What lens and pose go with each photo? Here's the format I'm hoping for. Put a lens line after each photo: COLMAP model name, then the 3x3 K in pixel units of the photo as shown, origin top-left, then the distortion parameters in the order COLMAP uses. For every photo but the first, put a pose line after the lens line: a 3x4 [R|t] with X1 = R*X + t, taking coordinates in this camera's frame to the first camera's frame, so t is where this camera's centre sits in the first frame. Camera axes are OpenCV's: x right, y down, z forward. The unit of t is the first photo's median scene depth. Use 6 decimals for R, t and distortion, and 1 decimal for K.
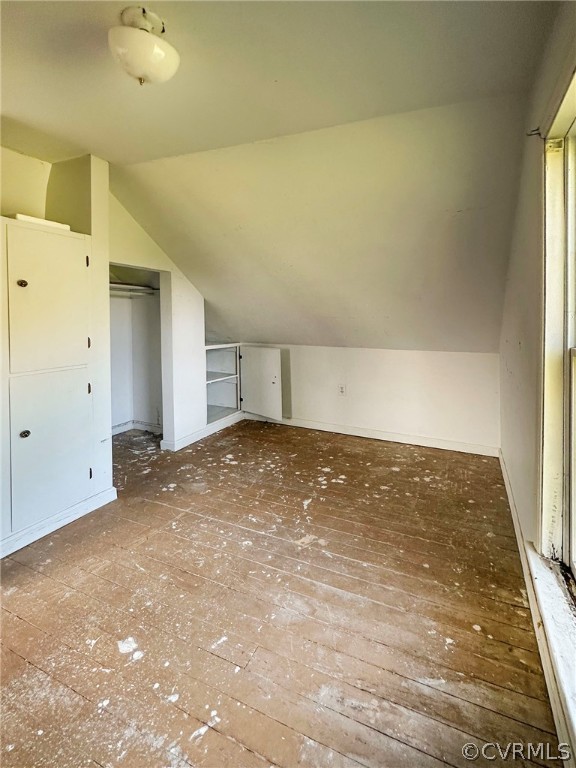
lens RADIAL K [[334.1, 0, 287.9], [0, 334.1, 383.7], [0, 0, 1]] dist [-0.001991, 0.000363]
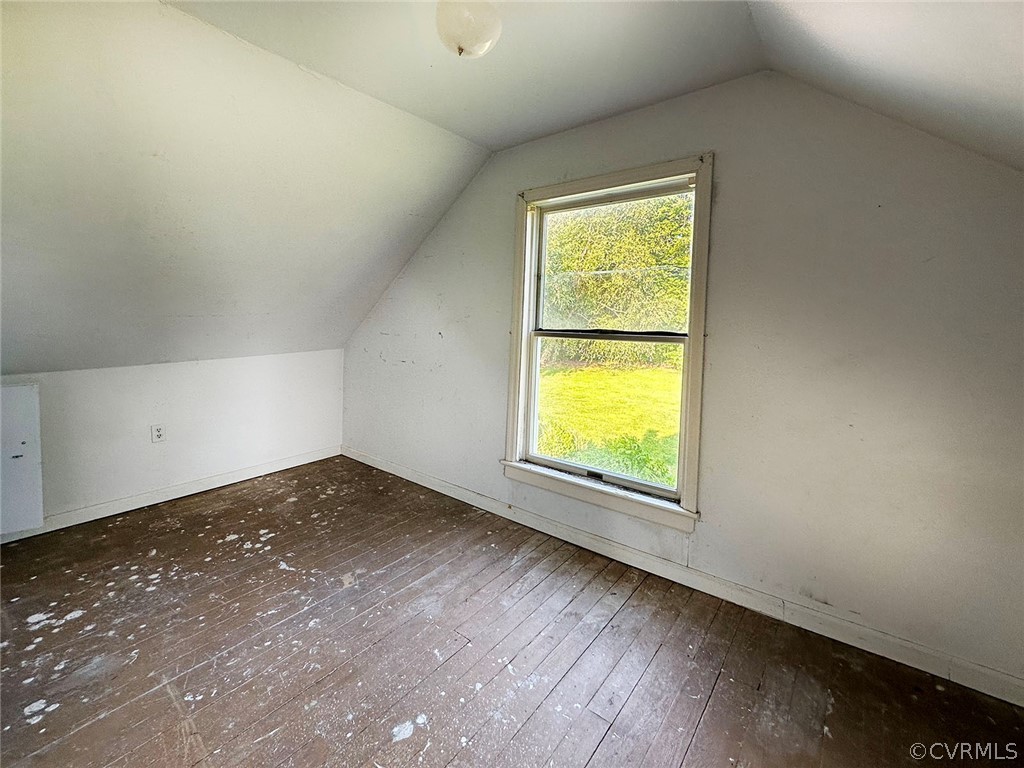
lens RADIAL K [[445.4, 0, 511.2], [0, 445.4, 384.0], [0, 0, 1]] dist [-0.001991, 0.000363]
pose [[0.258898, -0.171084, 0.950632, -0.965761], [0.193355, 0.973447, 0.122531, -0.096965], [-0.946354, 0.152087, 0.285104, 0.225226]]
